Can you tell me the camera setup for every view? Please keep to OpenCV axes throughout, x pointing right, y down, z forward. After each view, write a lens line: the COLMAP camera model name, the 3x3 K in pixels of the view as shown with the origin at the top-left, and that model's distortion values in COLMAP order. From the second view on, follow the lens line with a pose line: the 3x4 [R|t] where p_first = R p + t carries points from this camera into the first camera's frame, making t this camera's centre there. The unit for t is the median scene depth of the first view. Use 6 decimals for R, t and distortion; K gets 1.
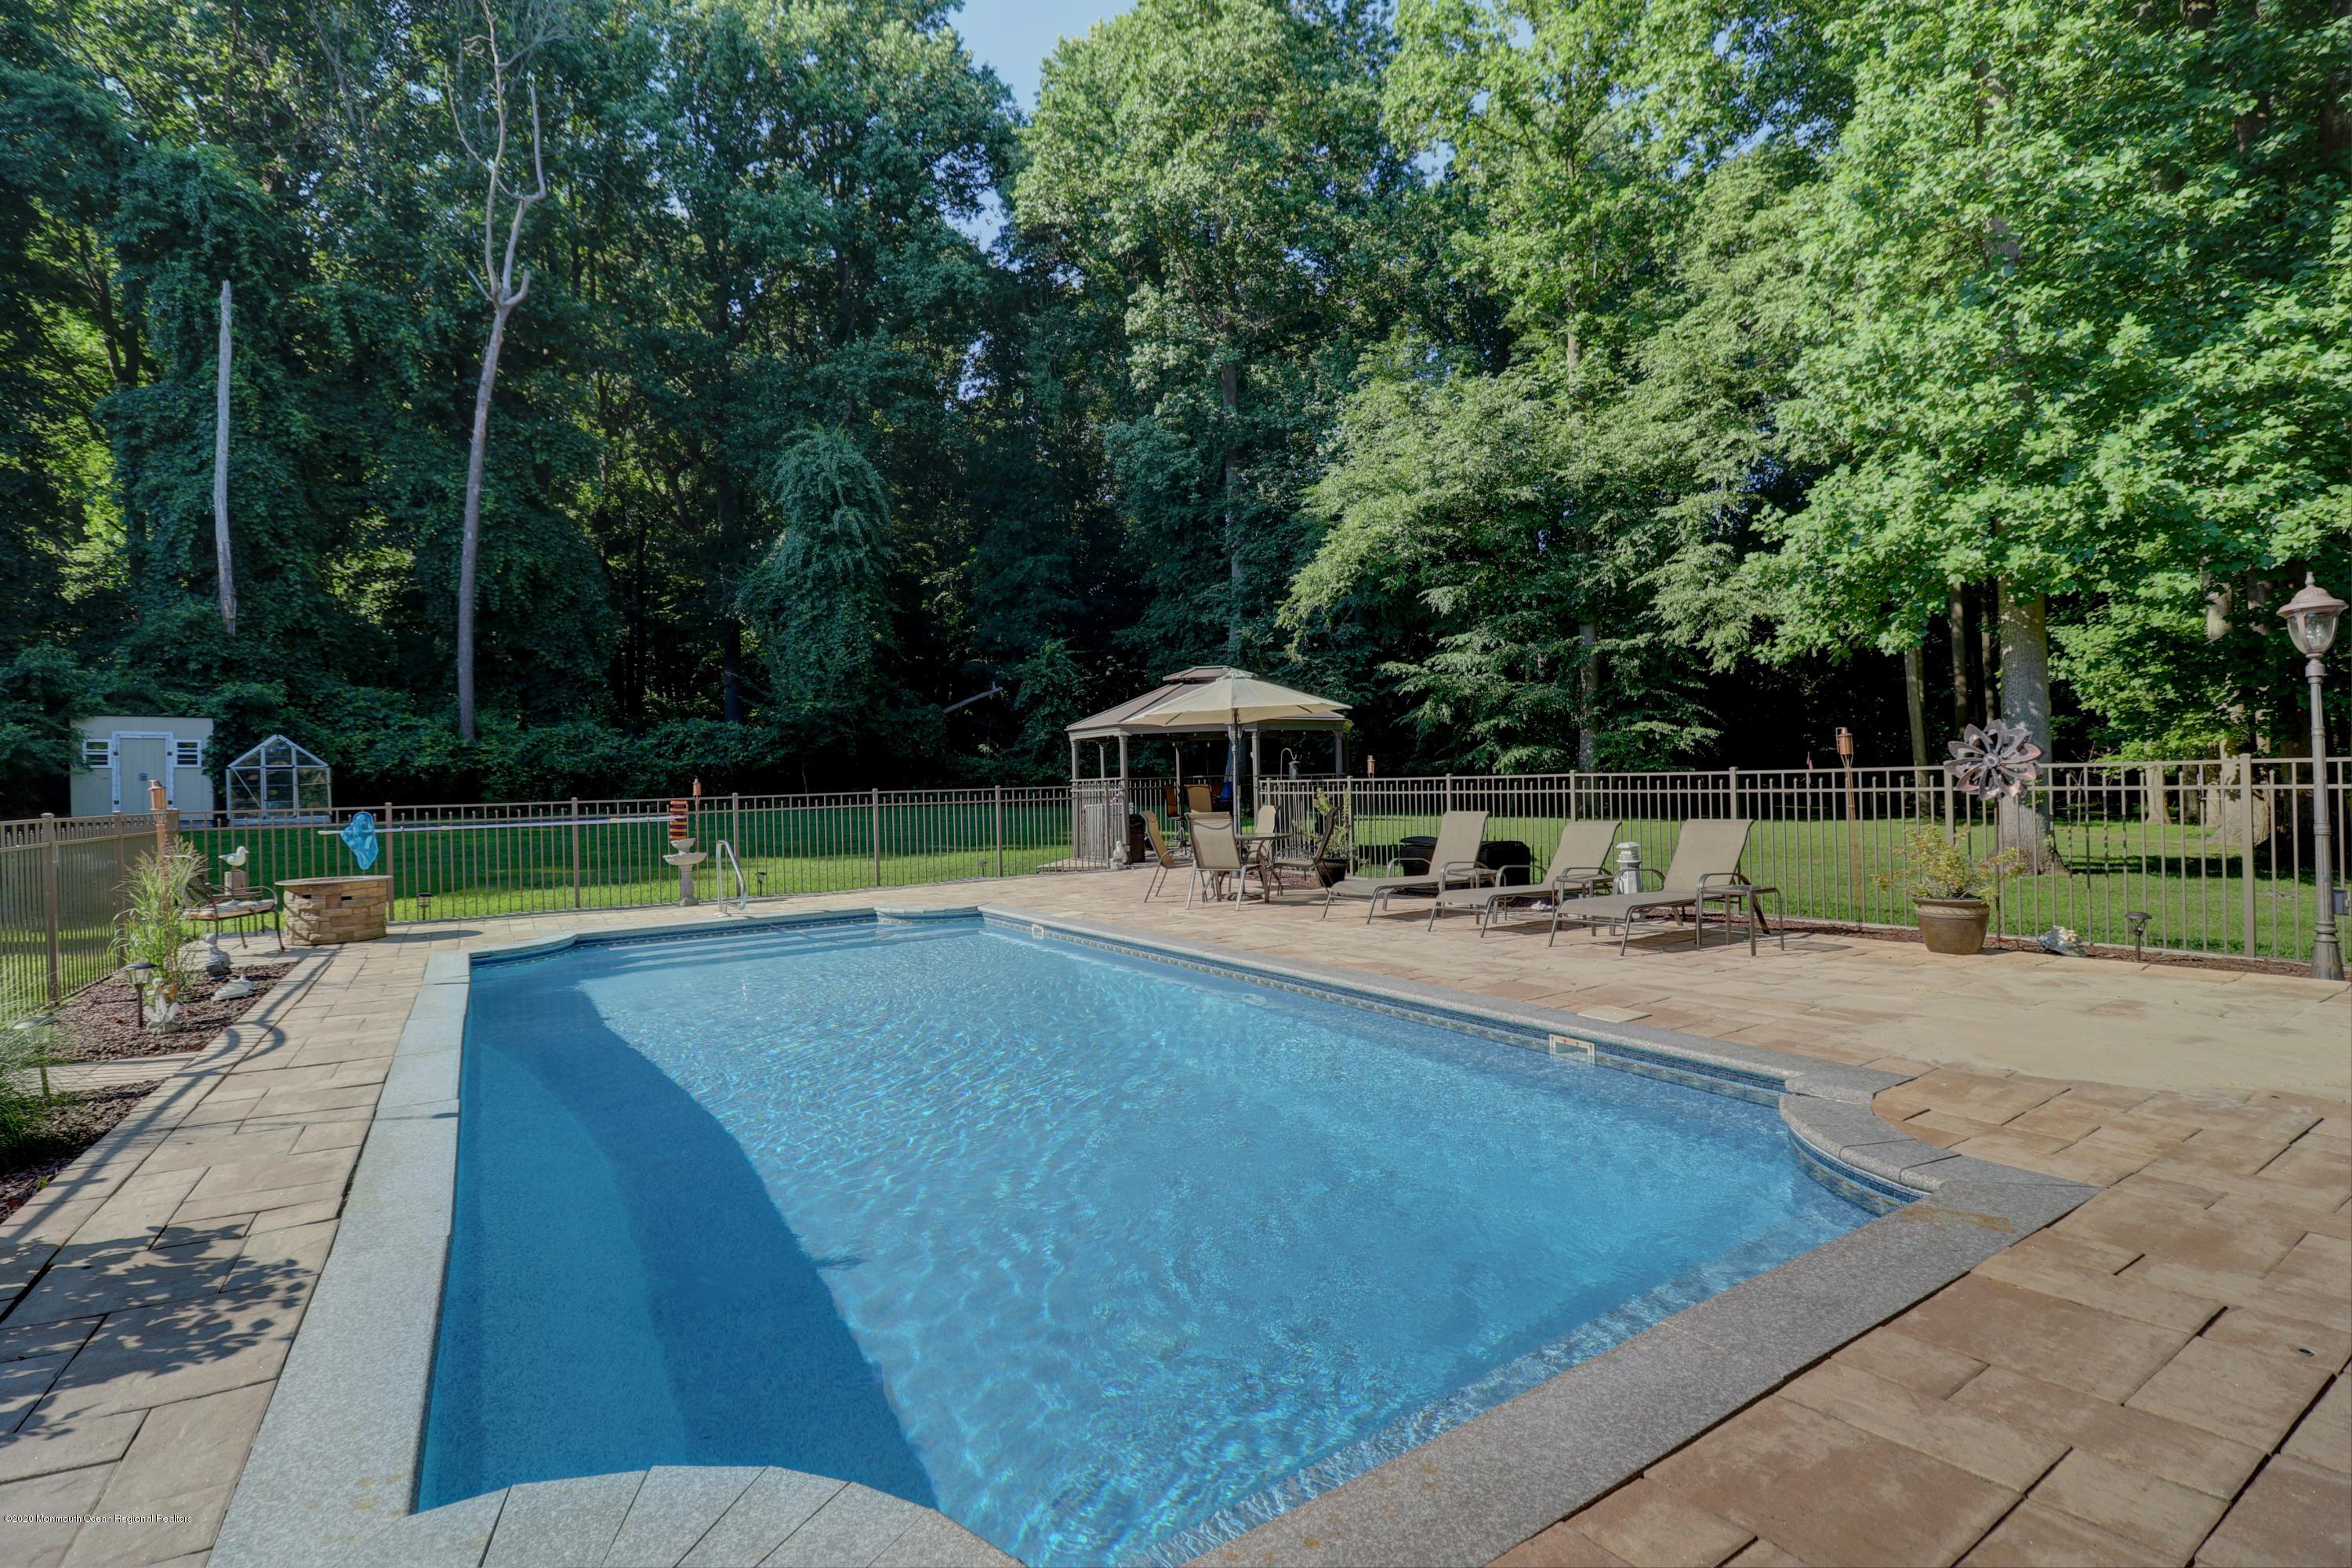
lens RADIAL K [[1089.5, 0, 1173.8], [0, 1089.5, 772.5], [0, 0, 1]] dist [0.003474, -0.015516]
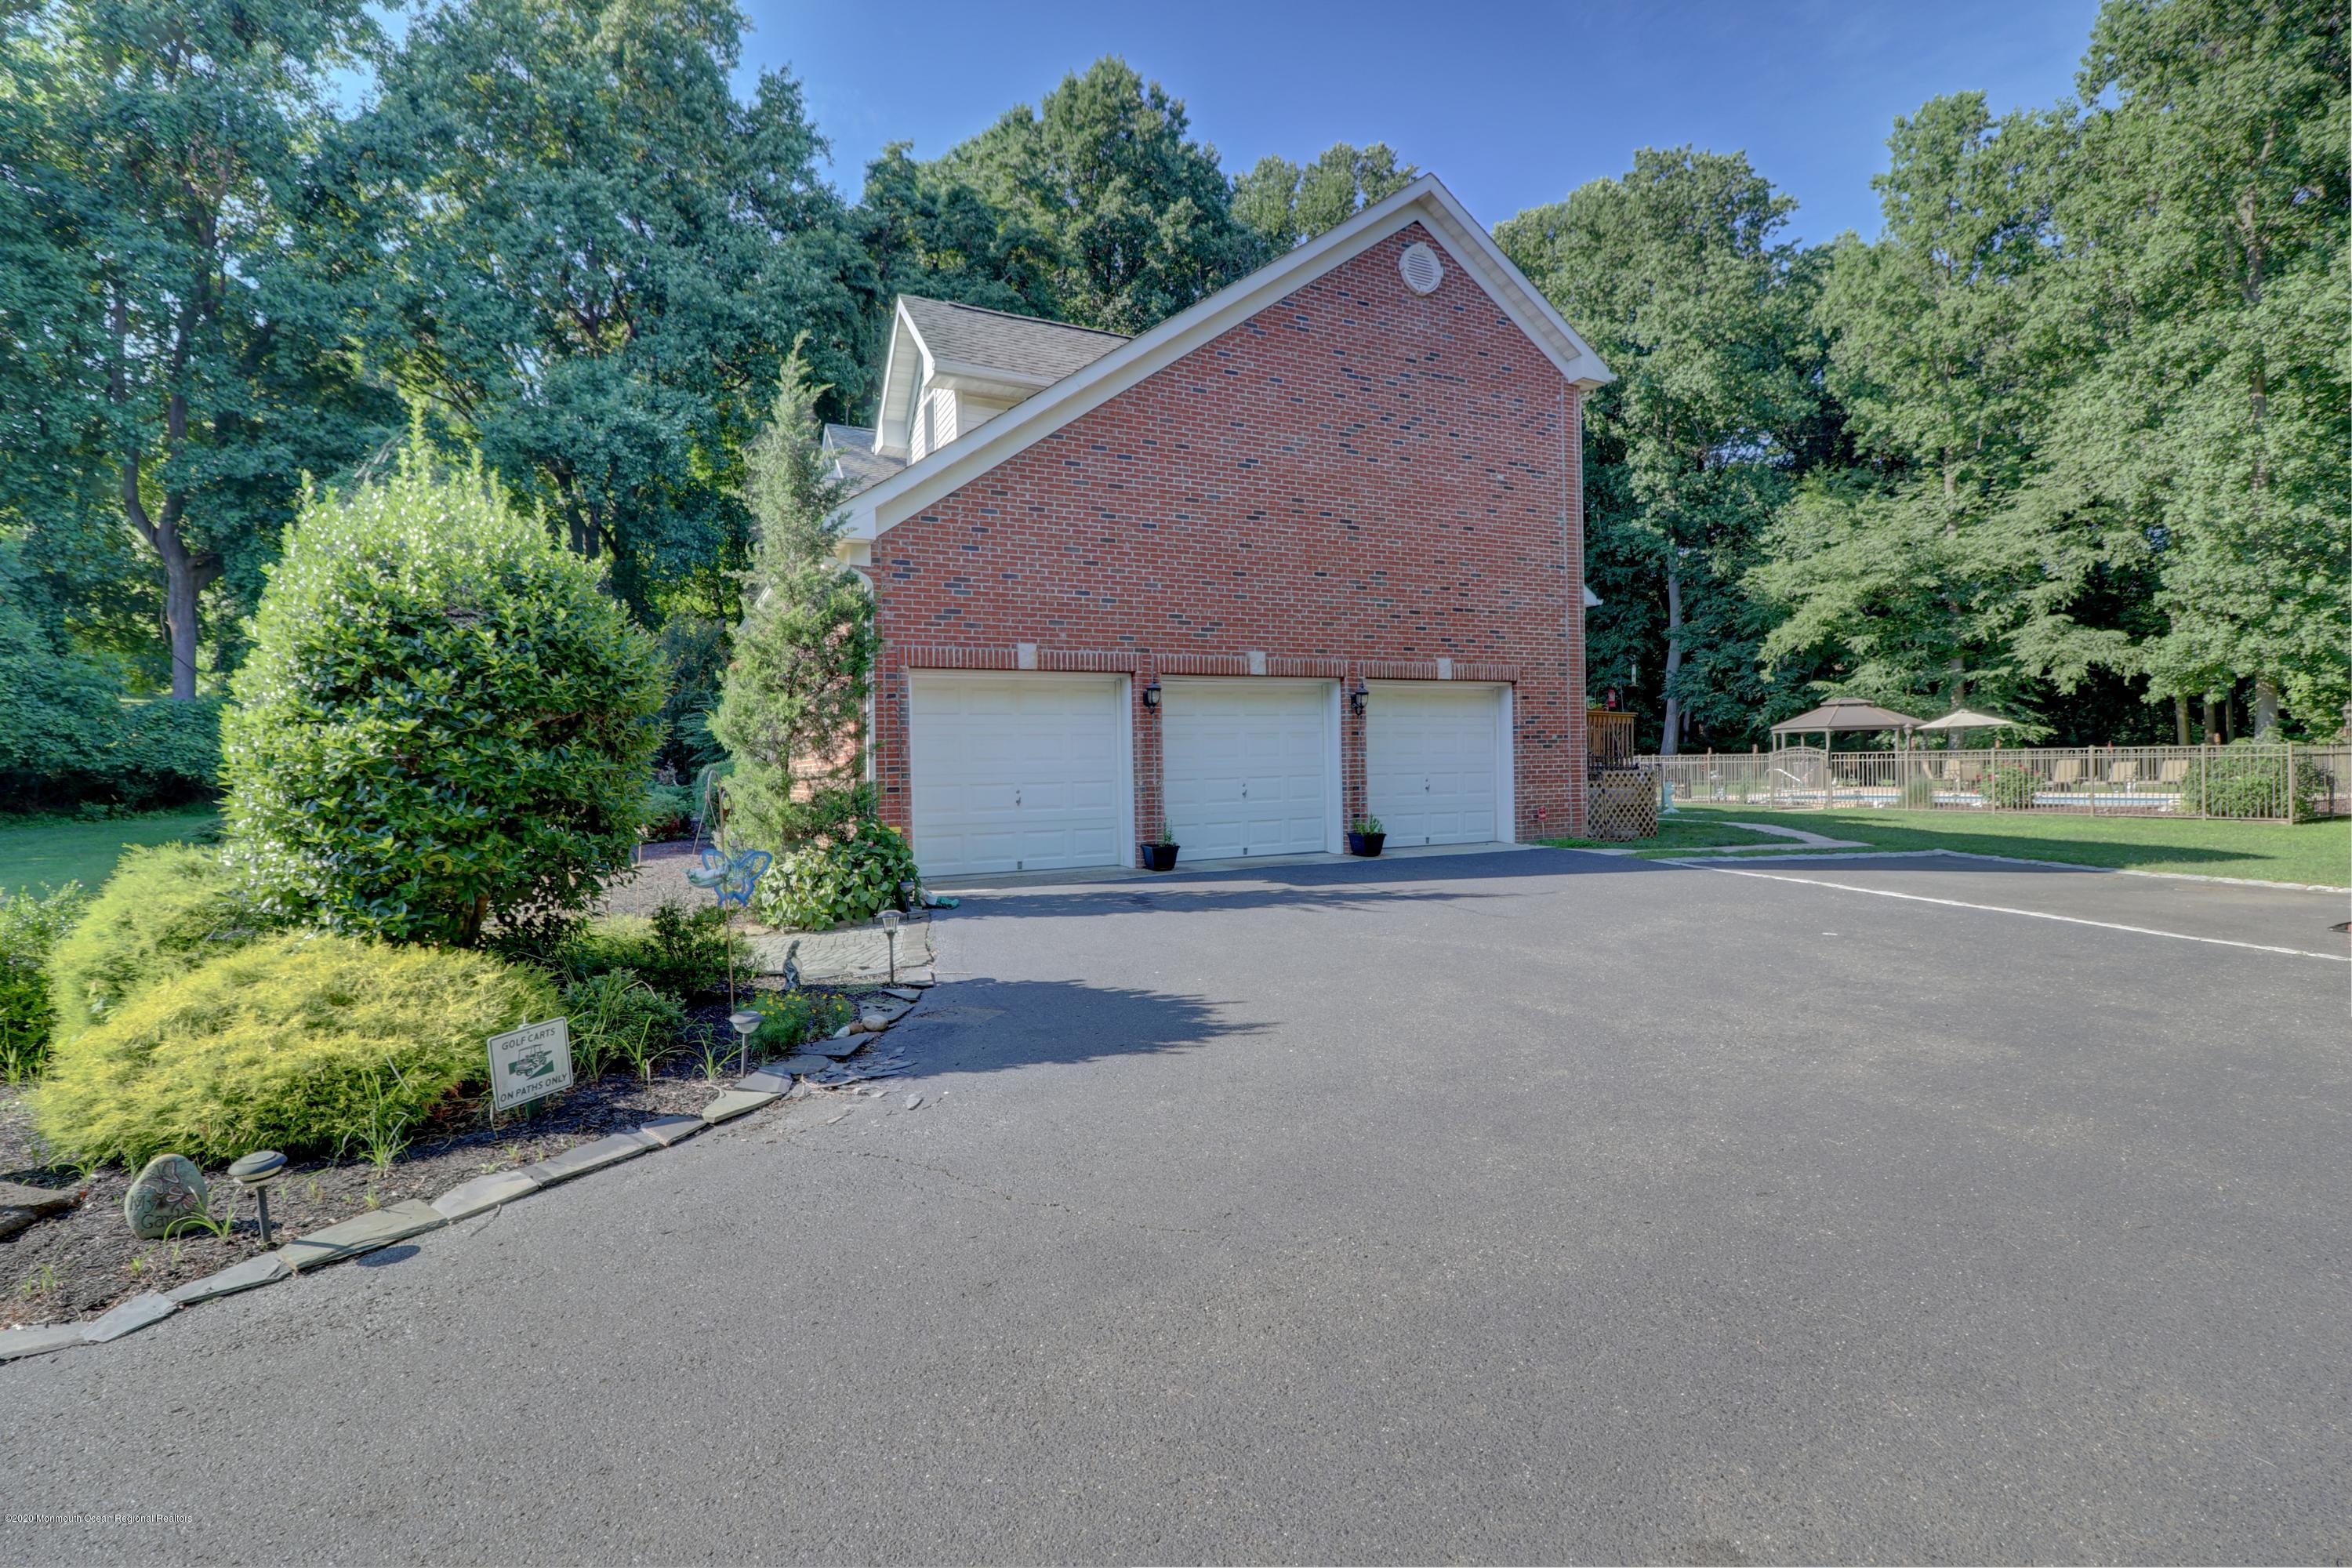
lens RADIAL K [[1089.5, 0, 1173.8], [0, 1089.5, 772.5], [0, 0, 1]] dist [0.003474, -0.015516]
pose [[0.993196, 0.012039, -0.115832, -0.639891], [-0.010559, 0.999855, 0.013382, 0.019176], [0.115976, -0.012068, 0.993179, -0.783925]]
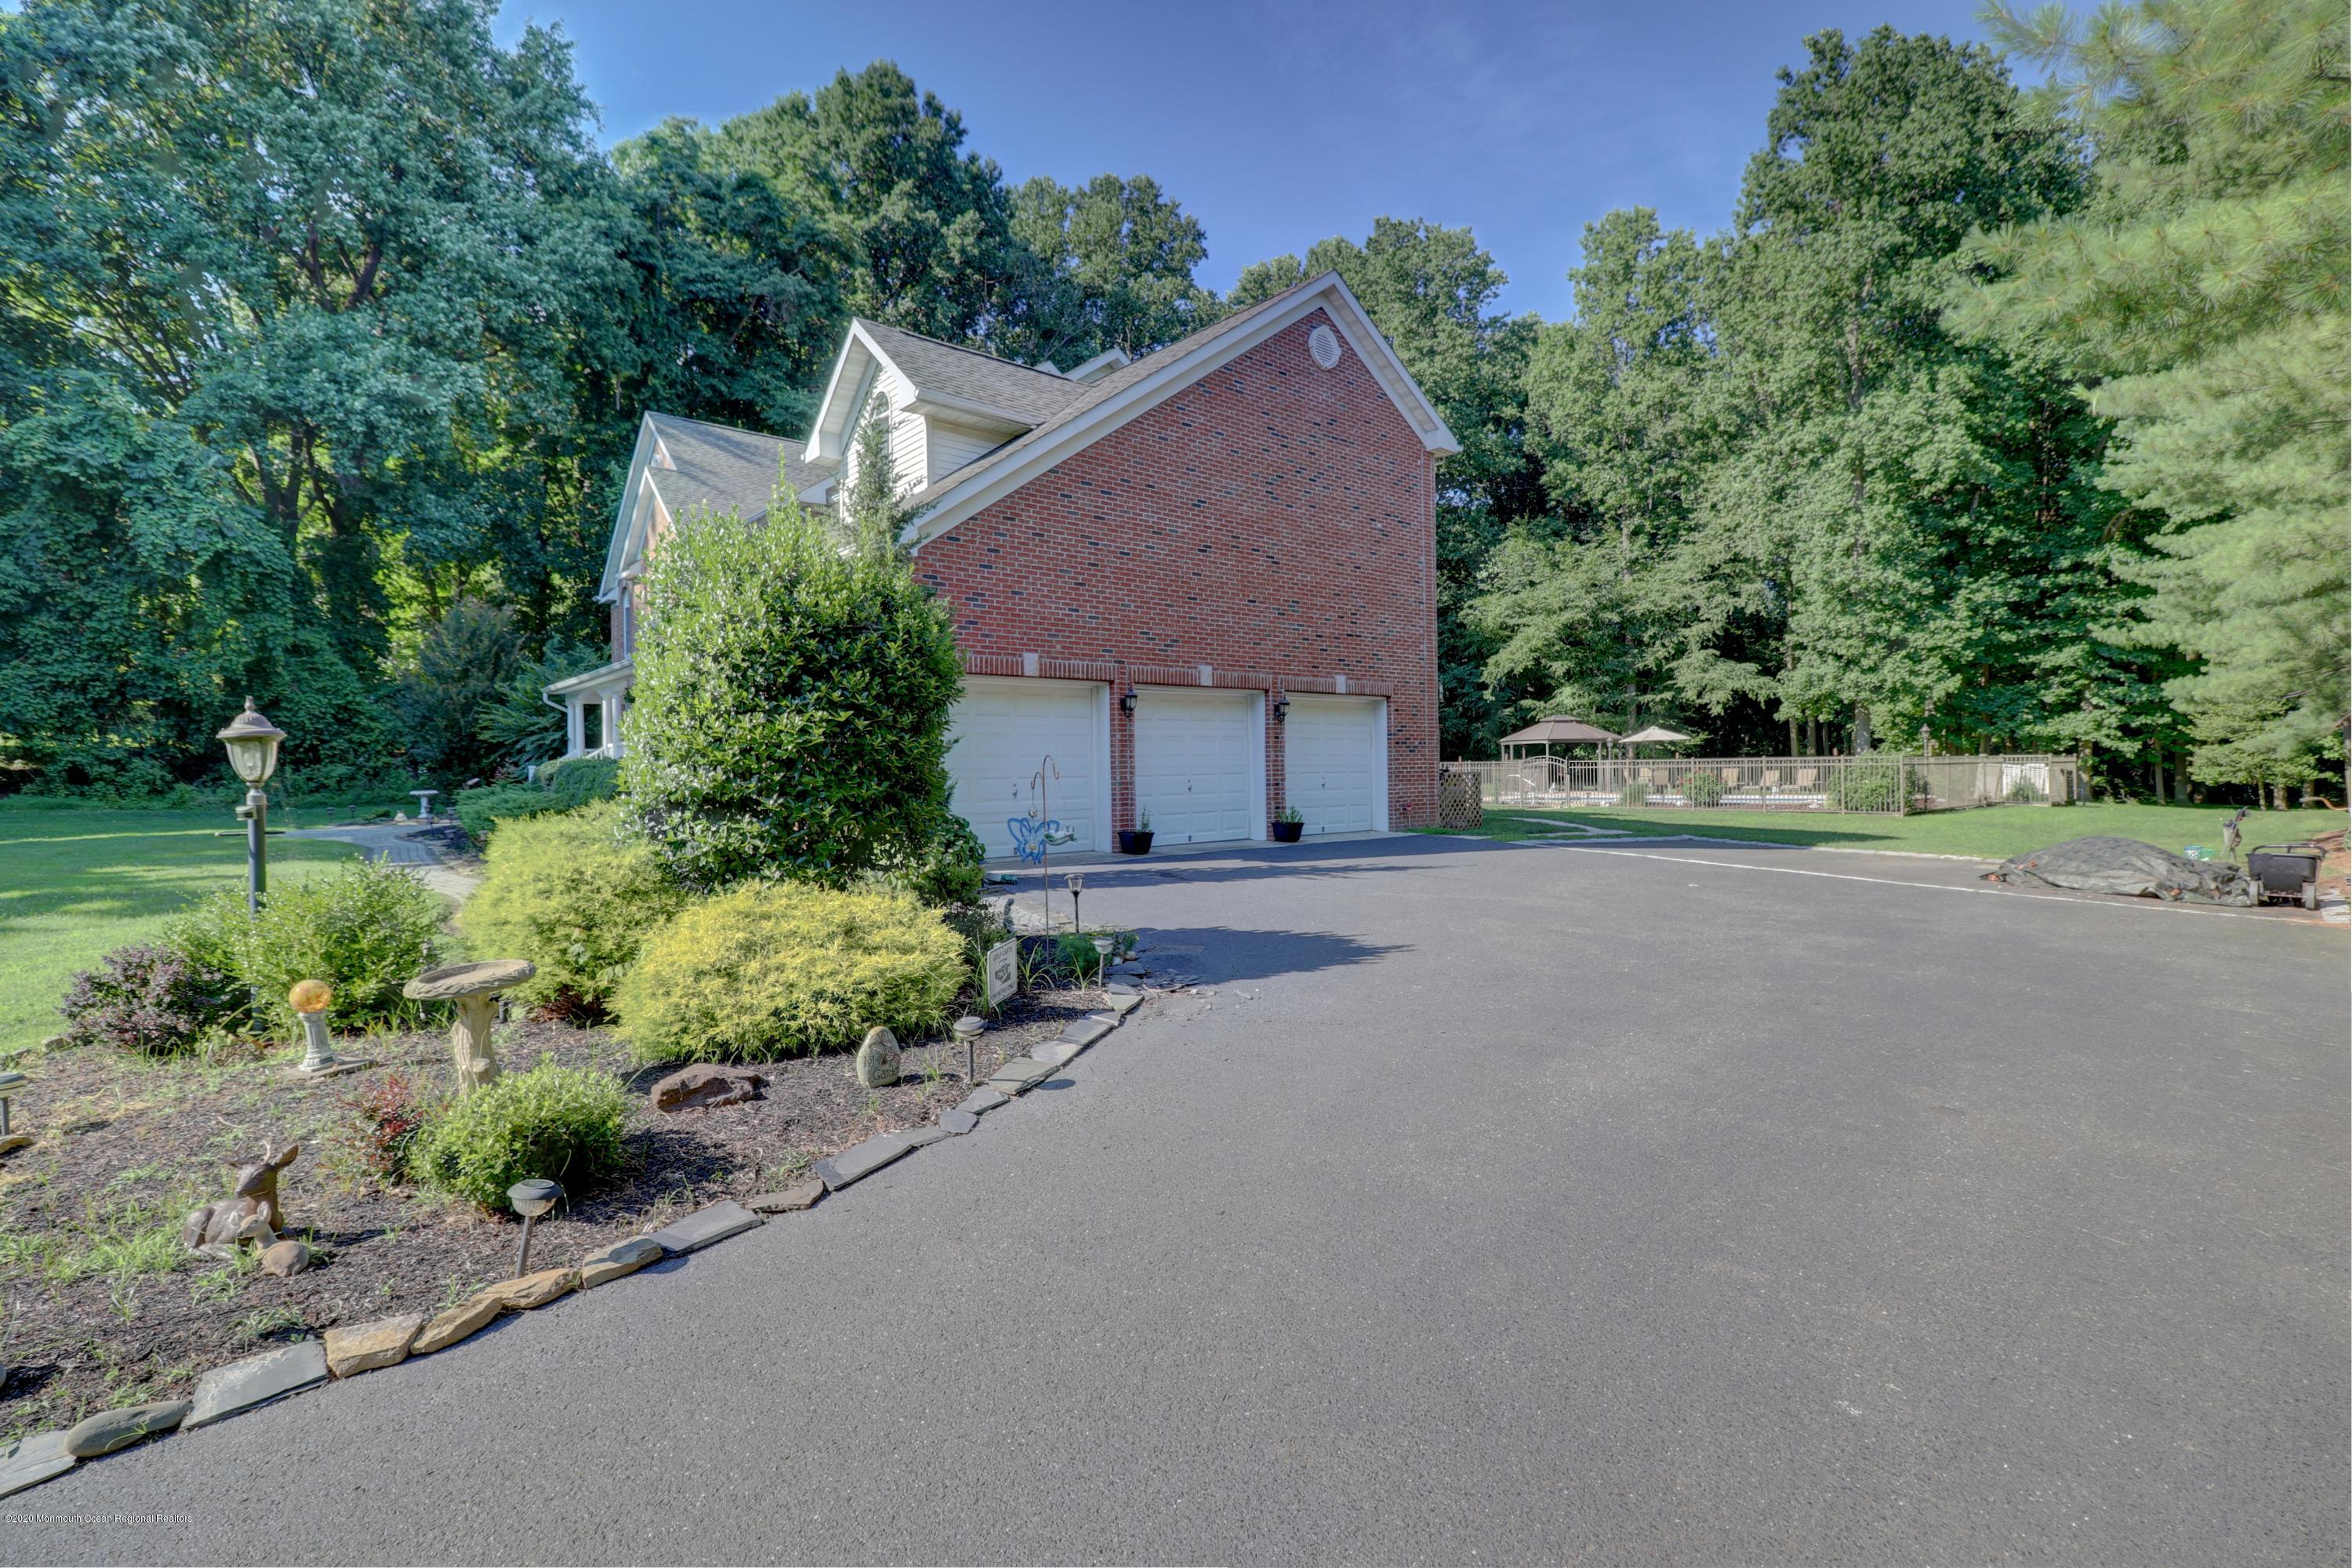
lens RADIAL K [[1090.8, 0, 1181.3], [0, 1090.8, 762.4], [0, 0, 1]] dist [0.016033, -0.034189]
pose [[0.990034, 0.017865, 0.139692, -0.733144], [-0.017134, 0.999833, -0.006429, 0.024223], [-0.139783, 0.003971, 0.990174, -0.842579]]
